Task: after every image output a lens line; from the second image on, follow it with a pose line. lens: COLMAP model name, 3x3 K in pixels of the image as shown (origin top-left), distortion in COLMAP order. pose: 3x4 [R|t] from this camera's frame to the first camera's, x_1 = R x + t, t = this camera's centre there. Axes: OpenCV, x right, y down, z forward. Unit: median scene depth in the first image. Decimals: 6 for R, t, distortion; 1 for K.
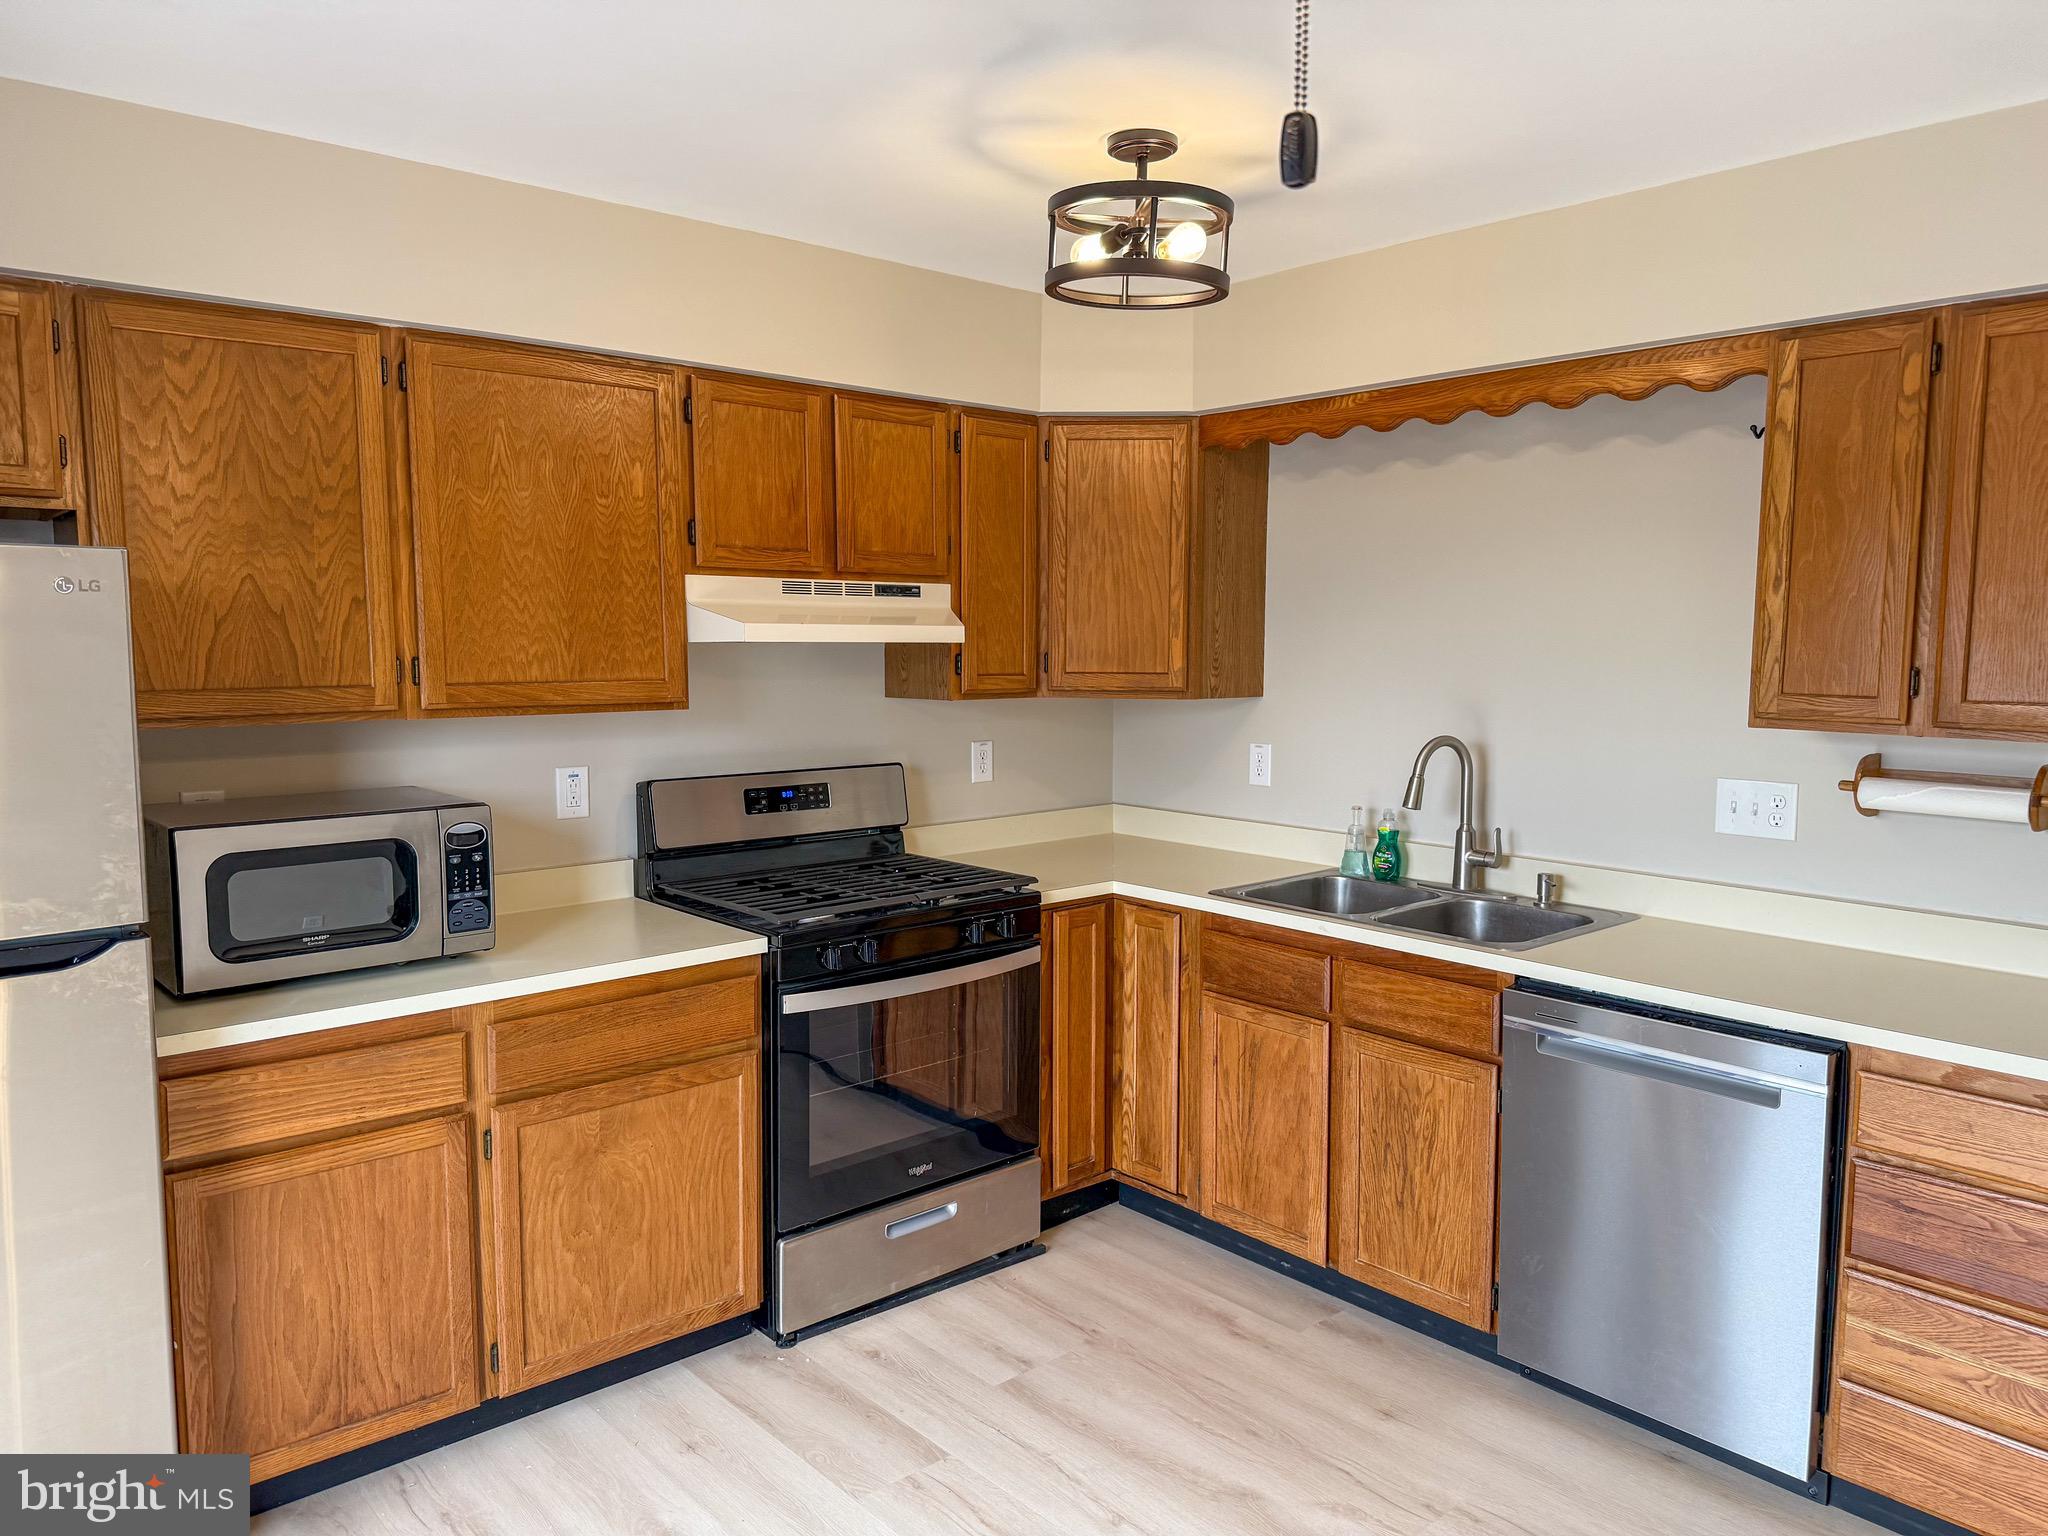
lens RADIAL K [[1446.0, 0, 1021.1], [0, 1446.0, 770.7], [0, 0, 1]] dist [0.068087, -0.097514]
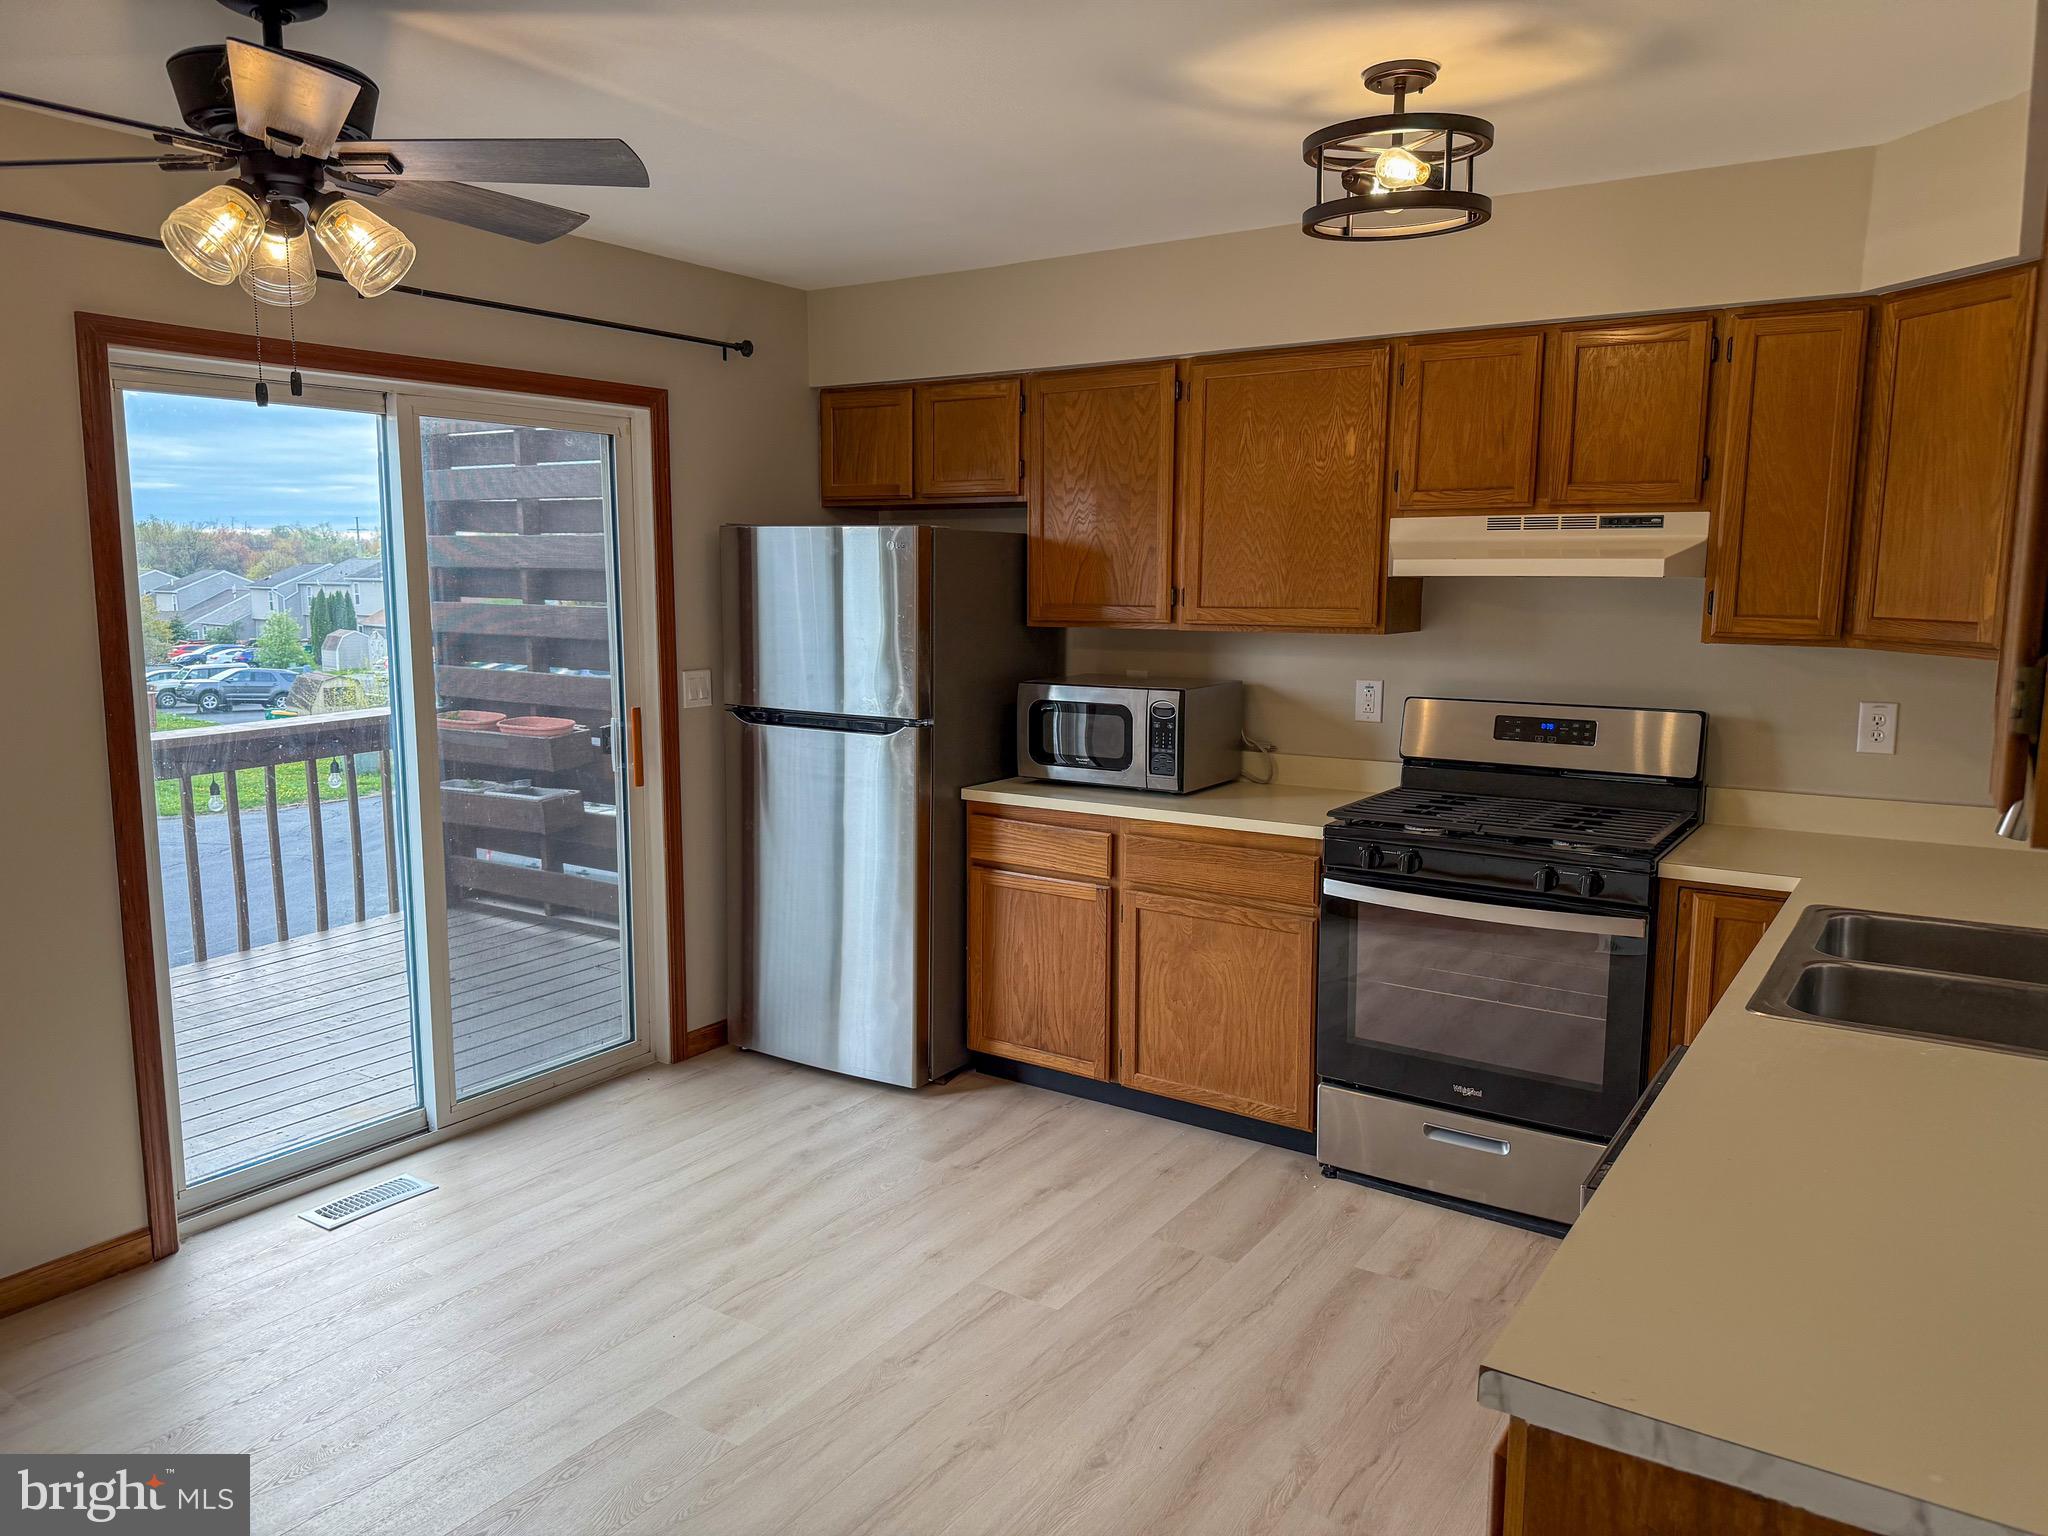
lens RADIAL K [[1446.0, 0, 1003.1], [0, 1446.0, 781.1], [0, 0, 1]] dist [0.068087, -0.097514]
pose [[0.227322, 0.134984, -0.964419, 0.878909], [-0.096164, 0.988618, 0.115705, -0.032624], [0.969060, 0.066440, 0.237716, 0.448840]]
